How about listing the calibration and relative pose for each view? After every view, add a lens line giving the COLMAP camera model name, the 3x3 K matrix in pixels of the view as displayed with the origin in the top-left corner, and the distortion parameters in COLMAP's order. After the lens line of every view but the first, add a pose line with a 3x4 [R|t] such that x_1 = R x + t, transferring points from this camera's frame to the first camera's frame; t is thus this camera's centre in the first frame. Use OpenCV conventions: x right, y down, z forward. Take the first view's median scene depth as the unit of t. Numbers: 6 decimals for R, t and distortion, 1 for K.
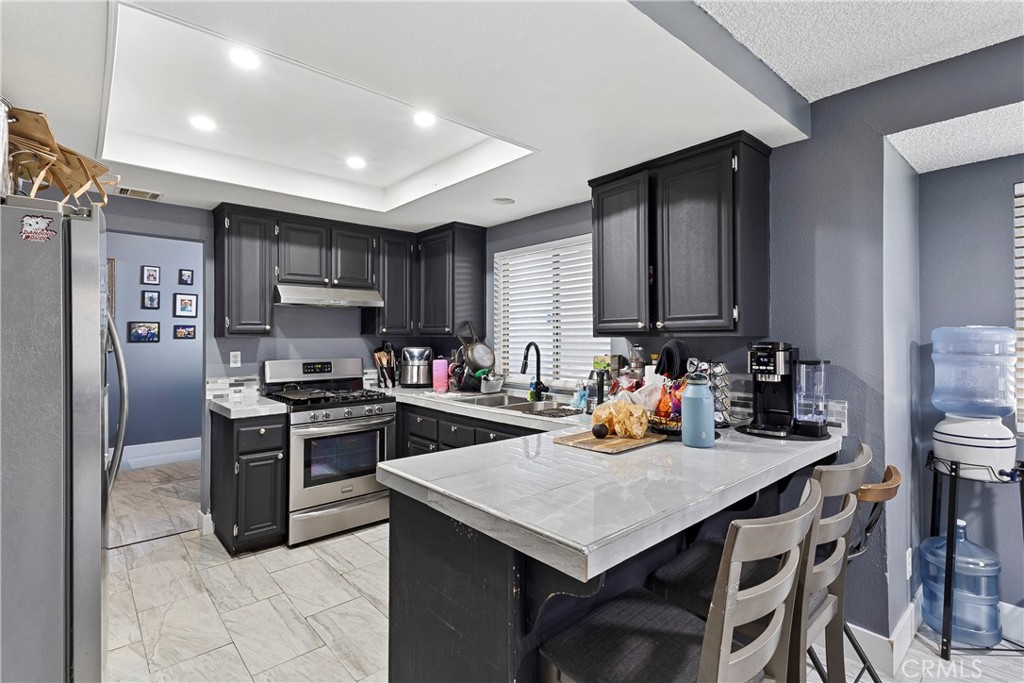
lens RADIAL K [[488.9, 0, 505.7], [0, 488.9, 335.9], [0, 0, 1]] dist [0.021662, -0.004655]
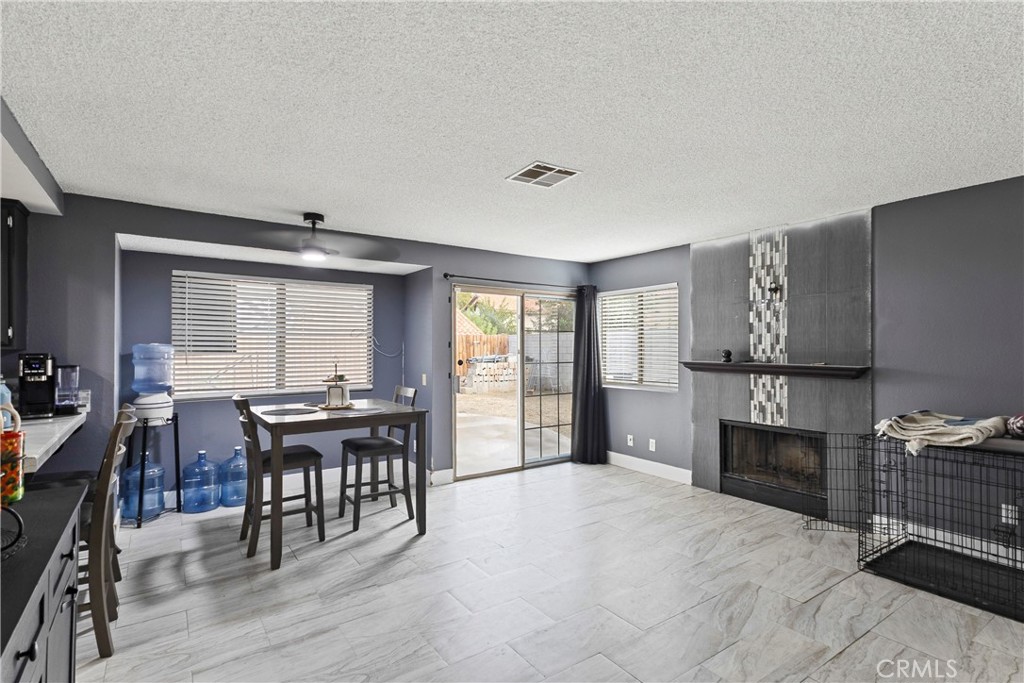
lens RADIAL K [[488.9, 0, 513.0], [0, 488.9, 344.8], [0, 0, 1]] dist [0.021662, -0.004655]
pose [[0.108795, 0.009085, 0.994023, -0.751873], [-0.006307, 0.999944, -0.008449, -0.009177], [-0.994044, -0.005350, 0.108846, -0.532665]]
